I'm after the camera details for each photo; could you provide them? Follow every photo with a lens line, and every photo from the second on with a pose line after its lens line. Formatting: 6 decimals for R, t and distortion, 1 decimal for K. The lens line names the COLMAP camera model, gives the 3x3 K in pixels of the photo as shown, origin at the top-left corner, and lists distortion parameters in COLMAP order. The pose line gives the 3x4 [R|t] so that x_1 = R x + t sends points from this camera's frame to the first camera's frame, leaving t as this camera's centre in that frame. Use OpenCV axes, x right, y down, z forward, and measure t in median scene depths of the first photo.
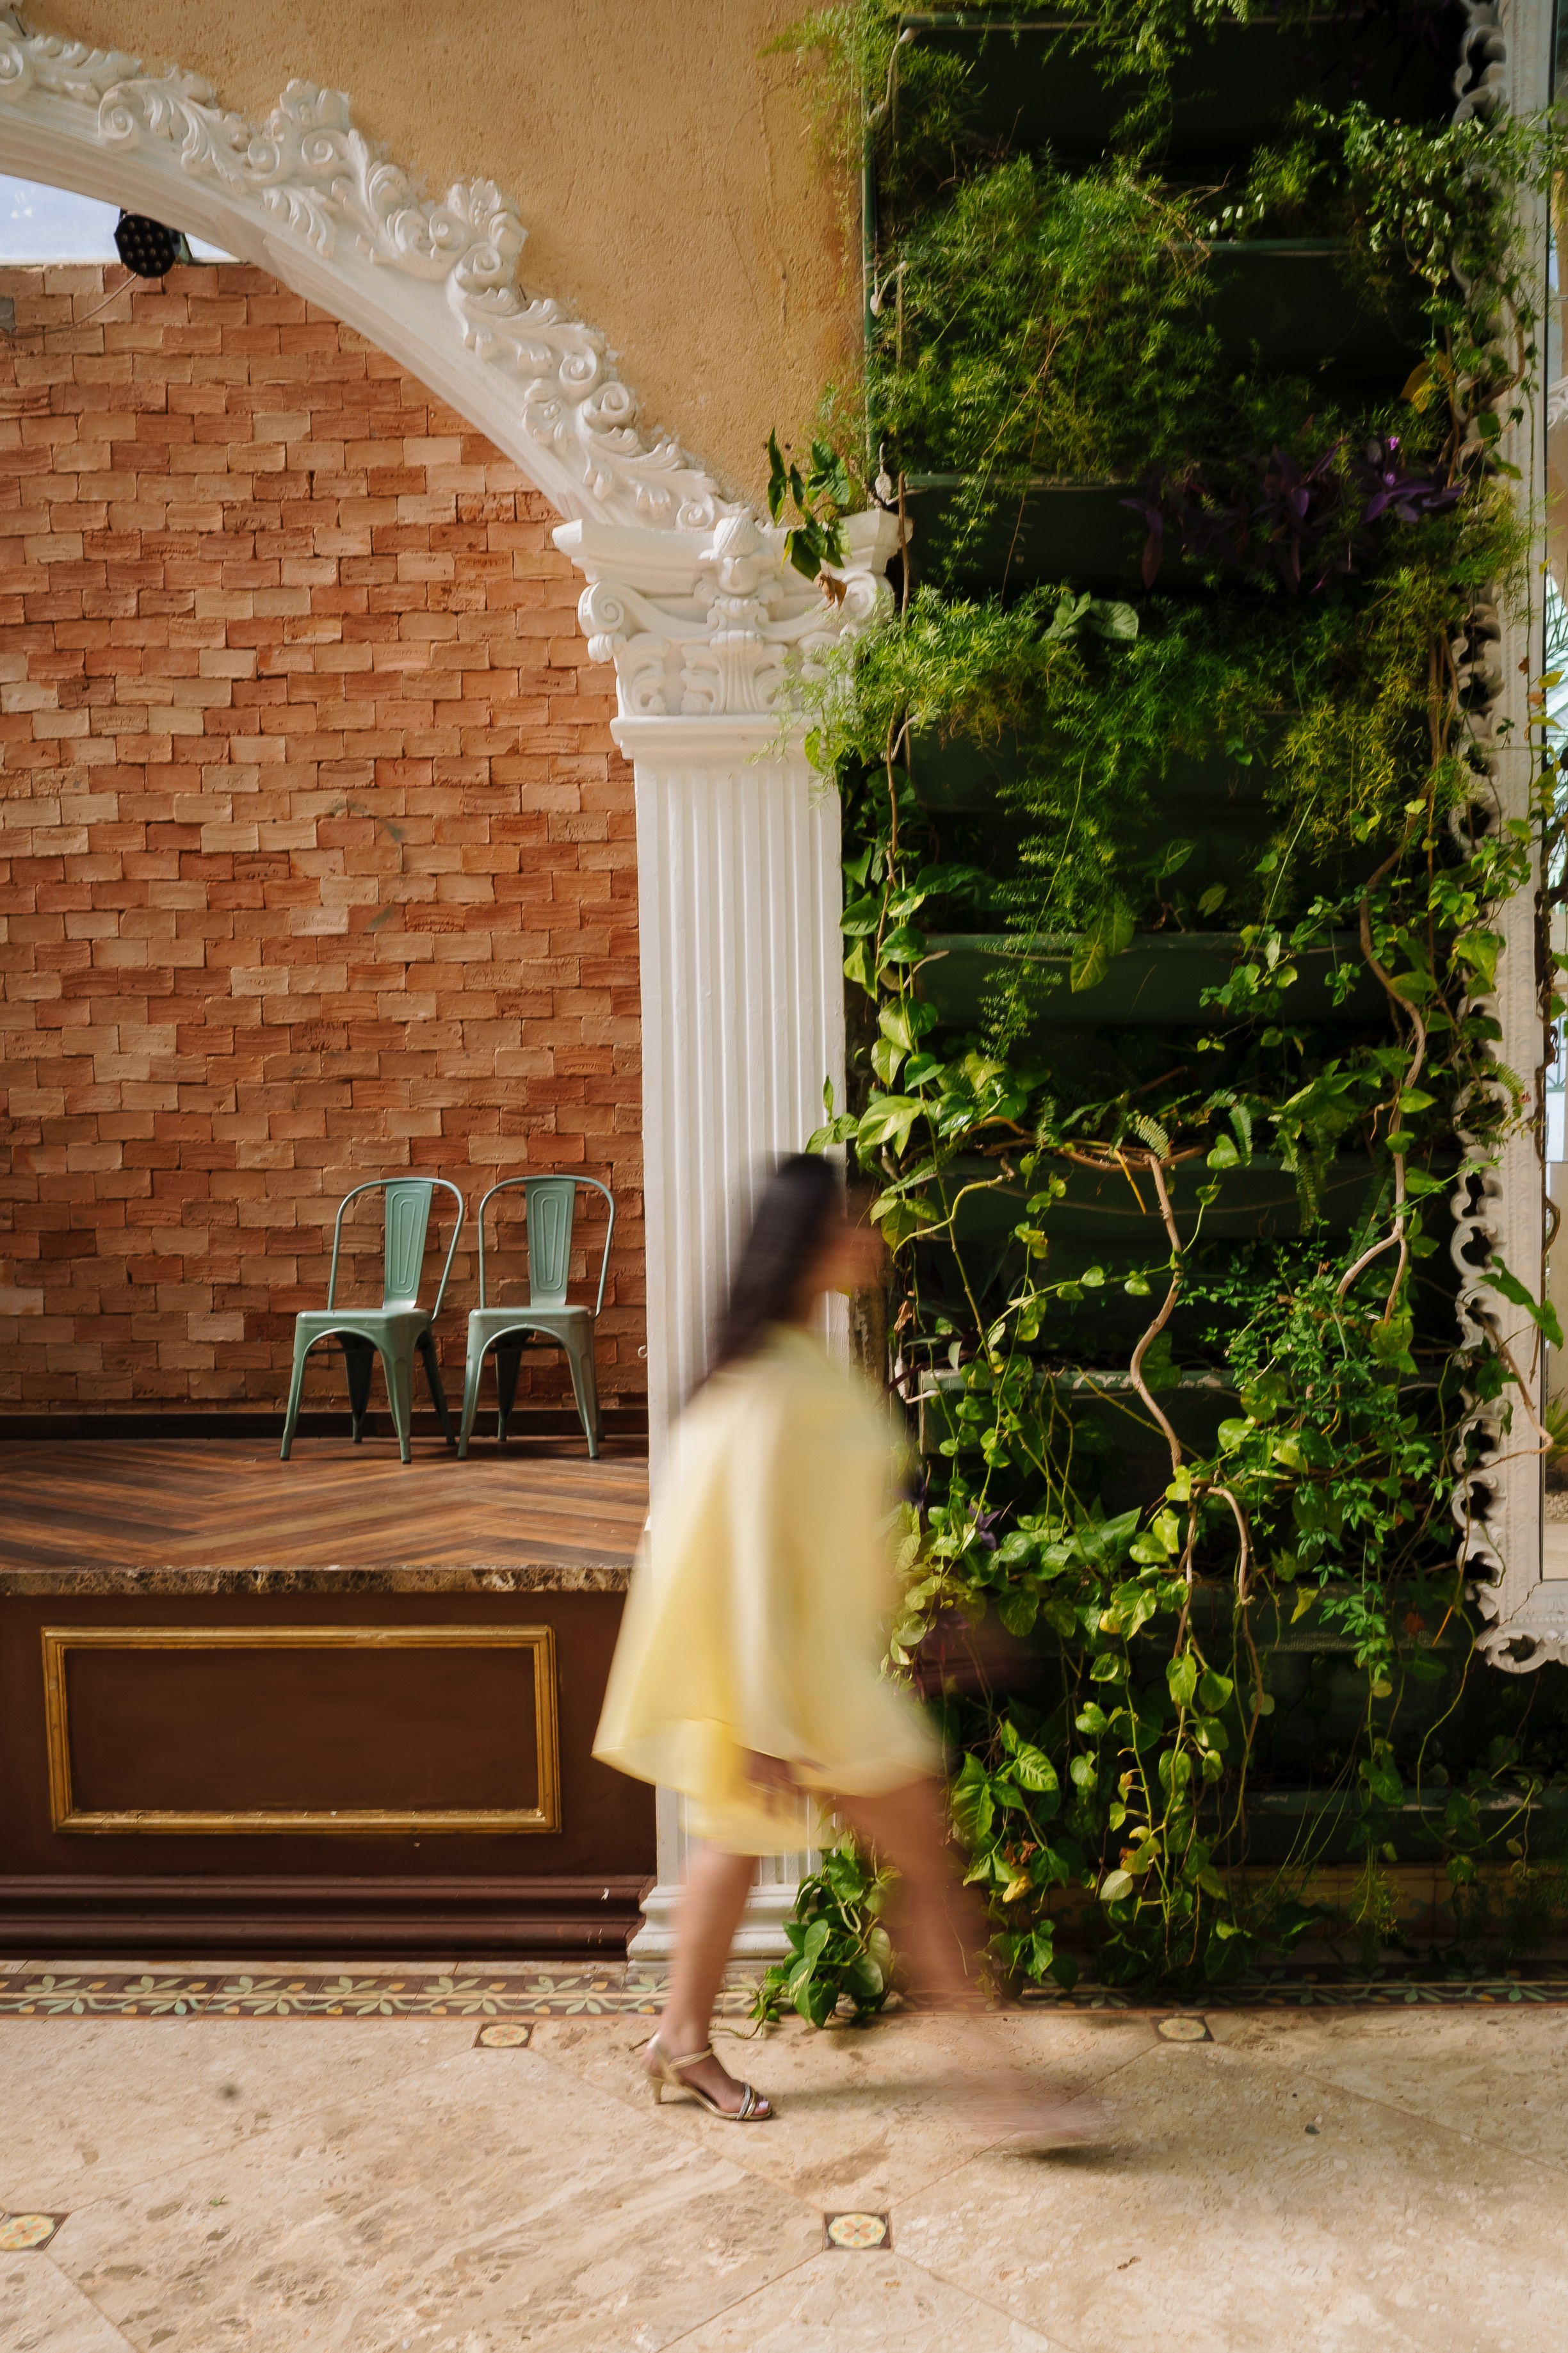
lens RADIAL K [[1785.5, 0, 764.7], [0, 1785.5, 1309.5], [0, 0, 1]] dist [-0.096784, 0.102428]
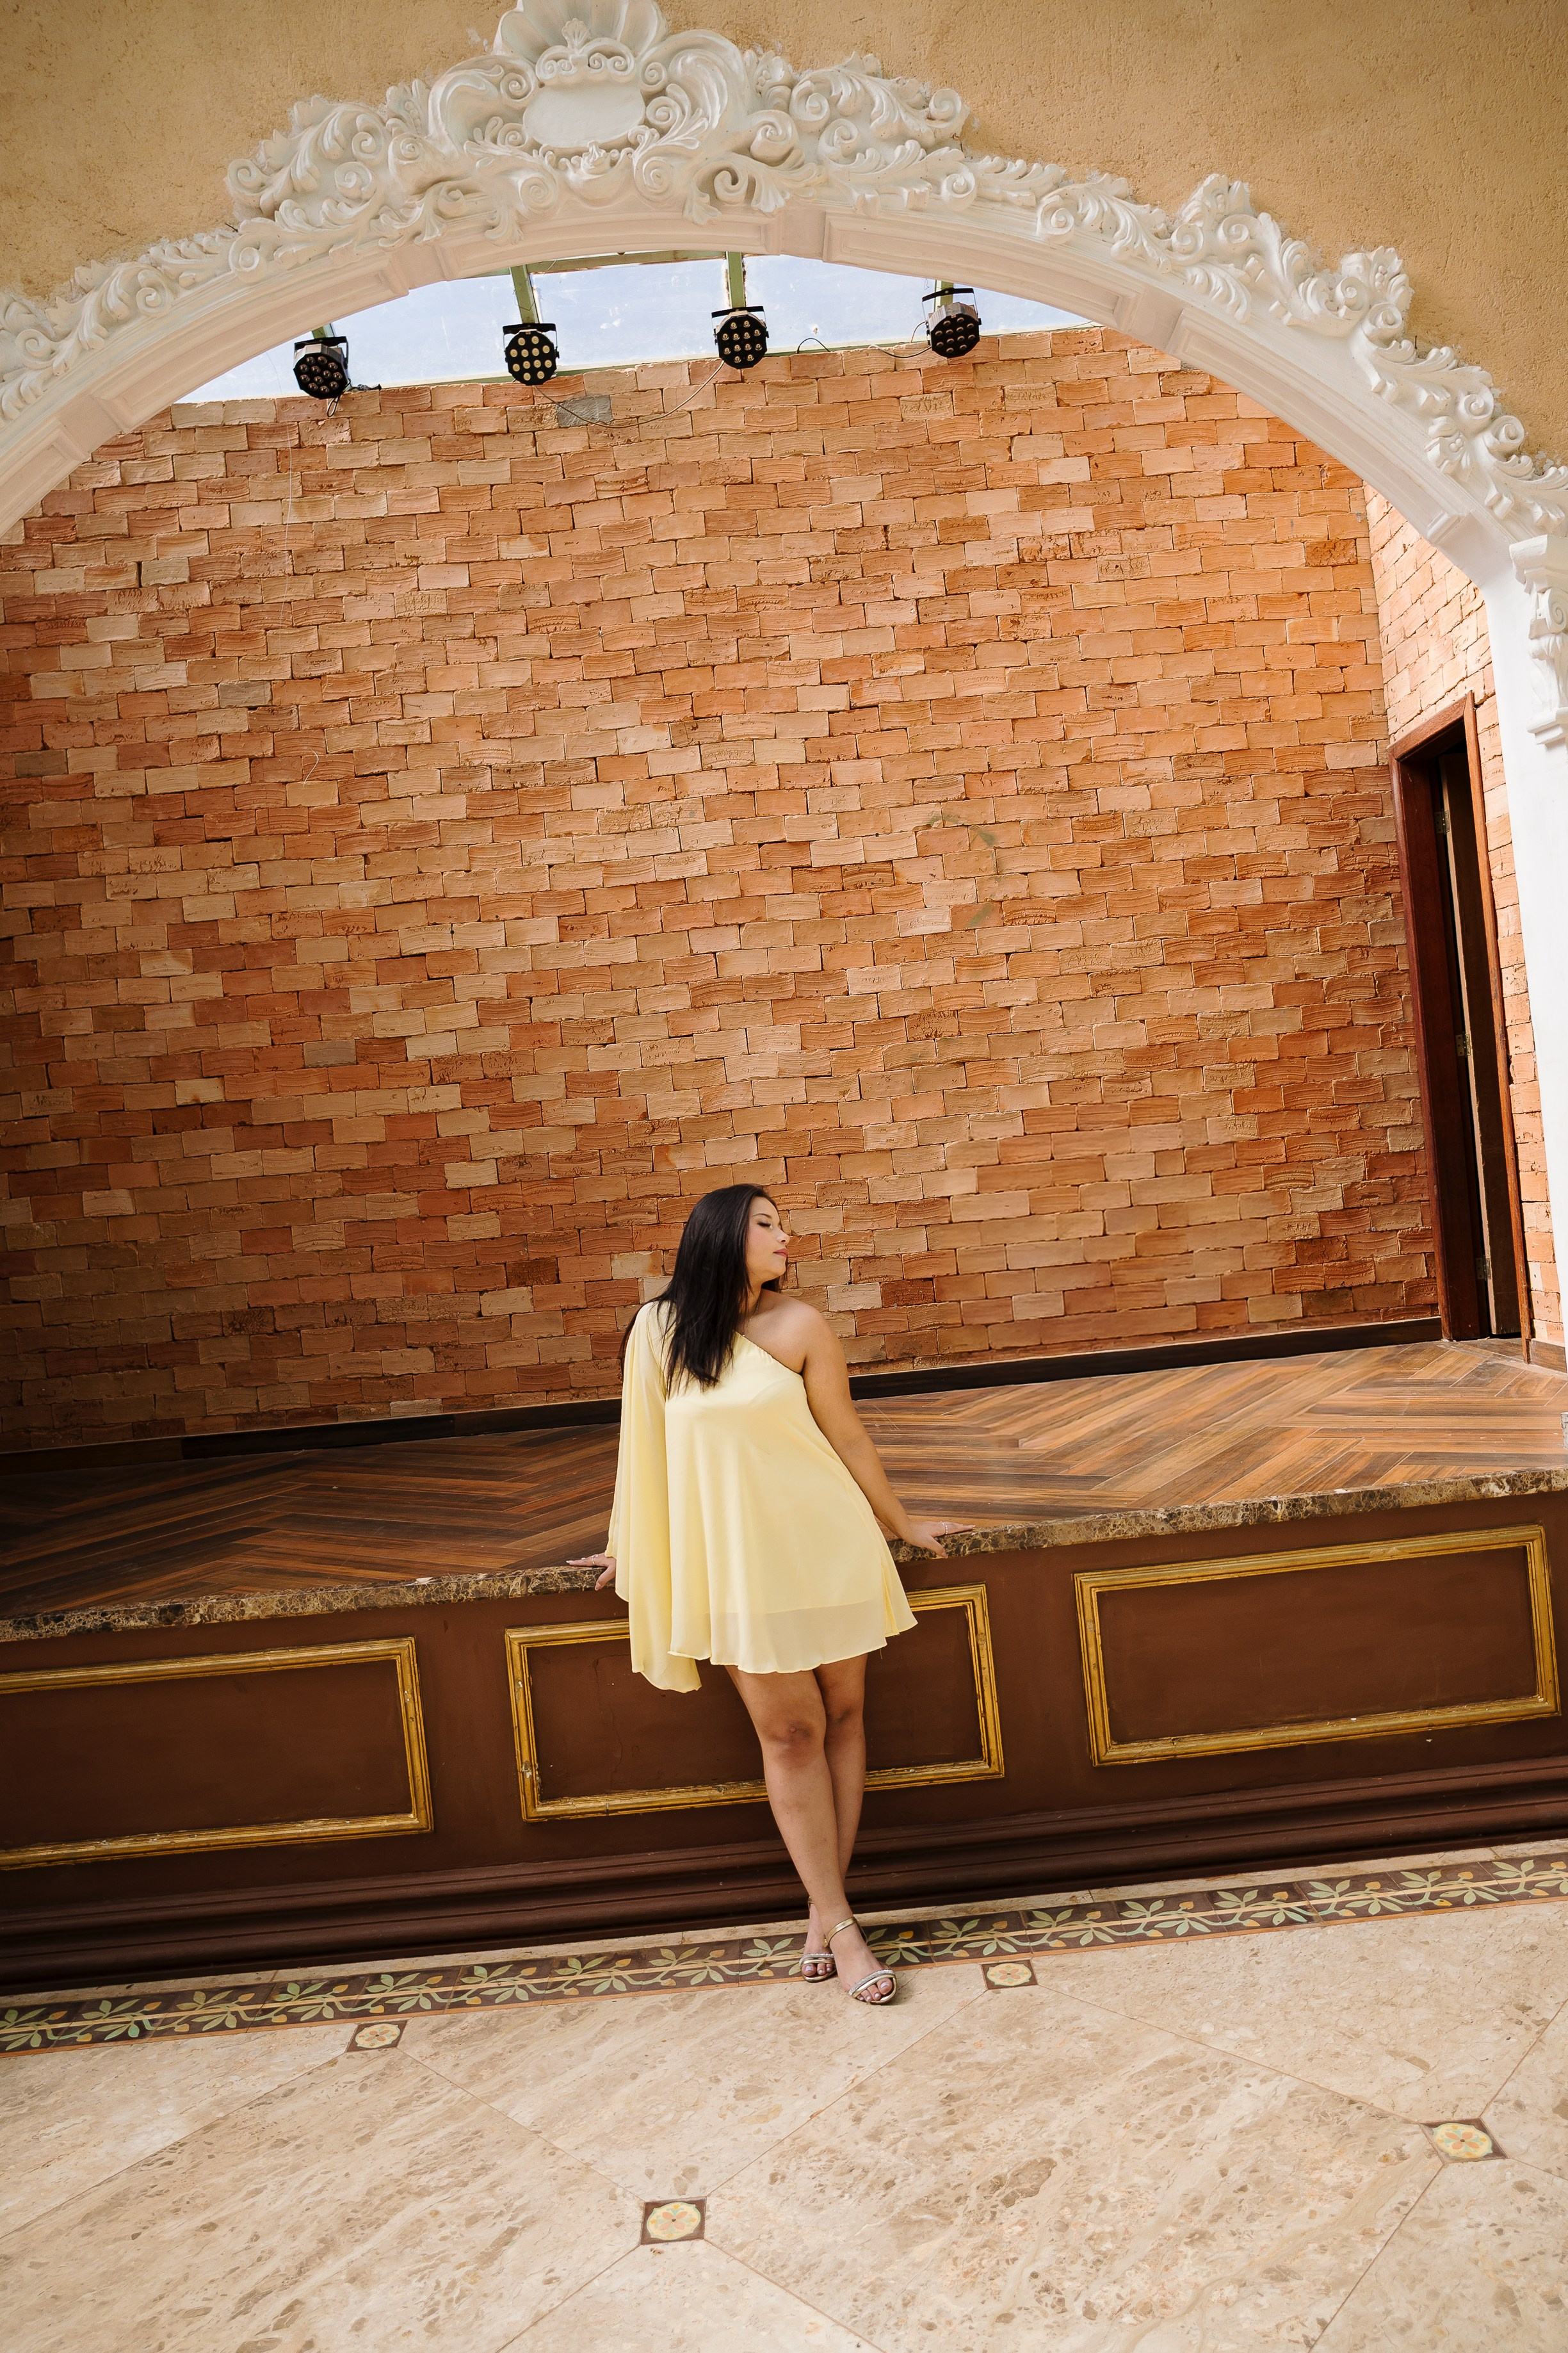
lens RADIAL K [[1597.5, 0, 792.8], [0, 1597.5, 1174.3], [0, 0, 1]] dist [-0.092481, 0.102927]
pose [[0.996476, -0.080652, 0.023058, -0.566226], [0.081824, 0.995105, -0.055424, -0.021186], [-0.018475, 0.057116, 0.998197, 0.024570]]
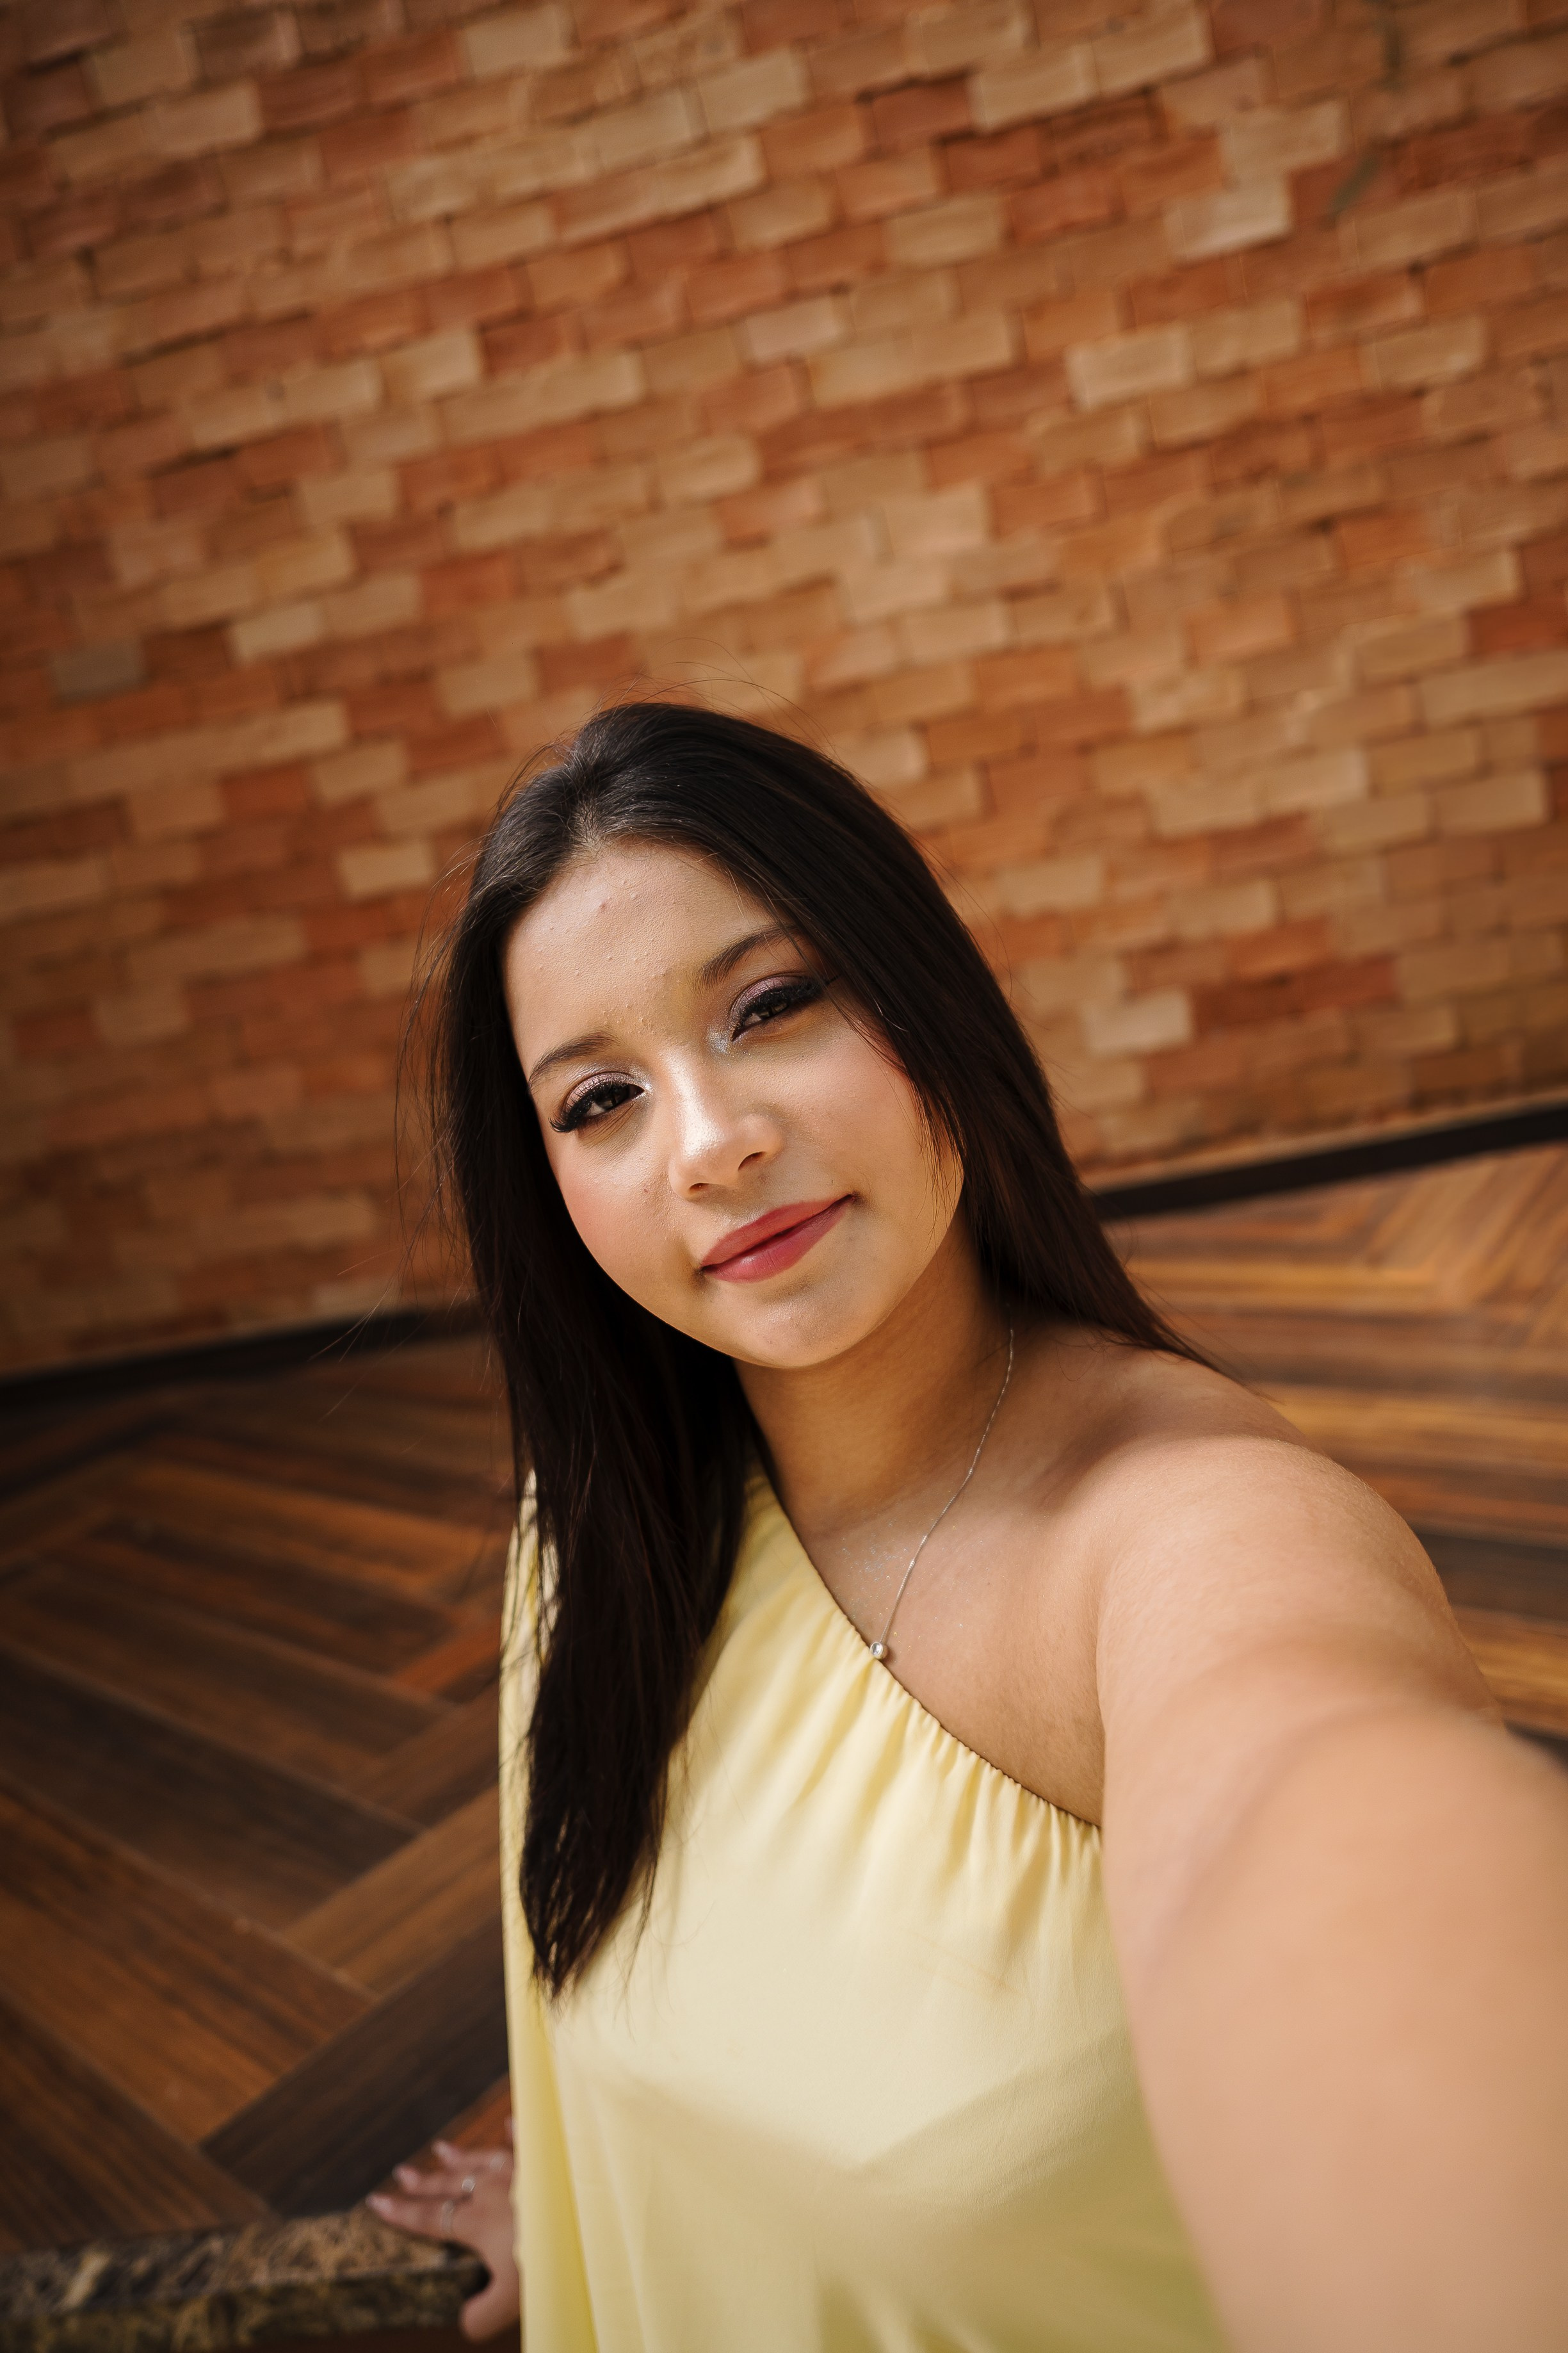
lens RADIAL K [[1597.5, 0, 792.8], [0, 1597.5, 1174.3], [0, 0, 1]] dist [-0.092481, 0.102927]
pose [[0.978060, -0.168750, -0.122157, -0.564138], [0.184452, 0.974035, 0.131275, -0.047035], [0.096832, -0.150927, 0.983791, 0.756402]]
